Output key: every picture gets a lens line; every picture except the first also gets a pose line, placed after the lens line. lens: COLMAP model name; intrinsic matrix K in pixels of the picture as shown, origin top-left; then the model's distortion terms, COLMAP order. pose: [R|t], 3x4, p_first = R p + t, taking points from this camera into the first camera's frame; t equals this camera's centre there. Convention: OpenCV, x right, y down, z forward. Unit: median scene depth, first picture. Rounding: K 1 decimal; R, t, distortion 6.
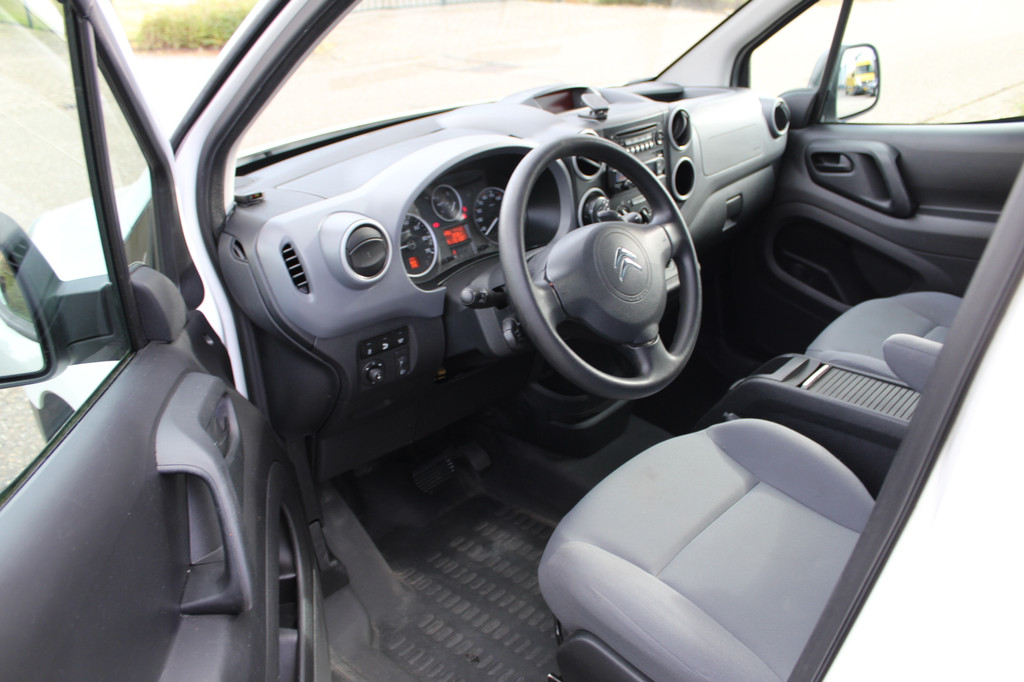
lens RADIAL K [[870.5, 0, 511.5], [0, 870.5, 317.4], [0, 0, 1]] dist [-0.172228, -0.000465]
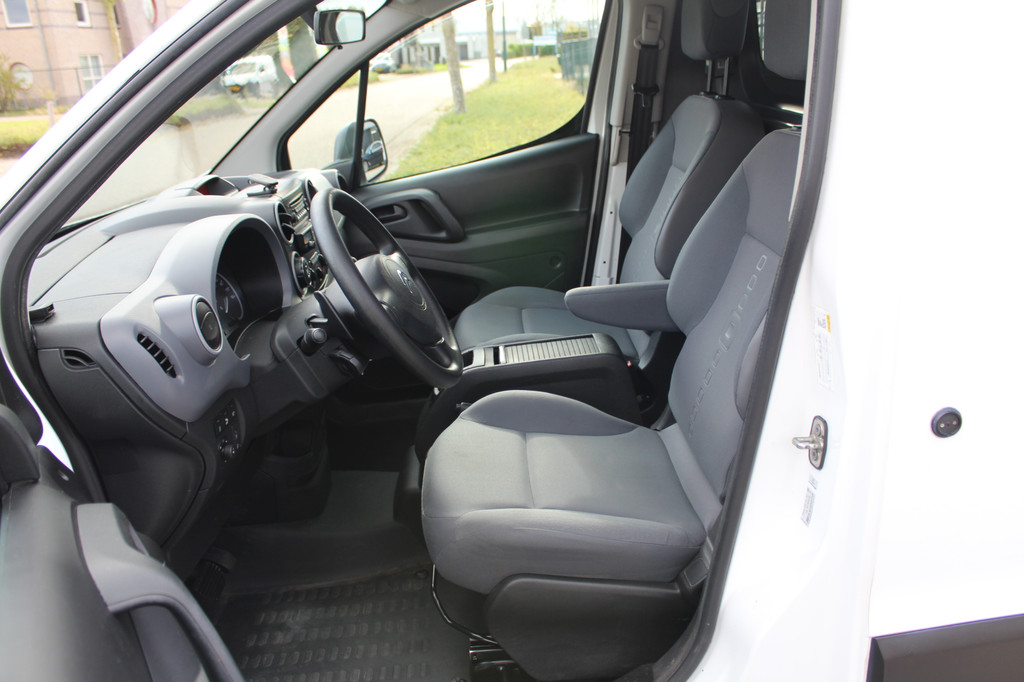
lens RADIAL K [[866.6, 0, 512.0], [0, 866.6, 341.0], [0, 0, 1]] dist [-0.114129, 0.005201]
pose [[0.706115, -0.268118, 0.655373, -0.428160], [0.347475, 0.937644, 0.009218, 0.041140], [-0.616978, 0.221217, 0.755249, 0.027421]]
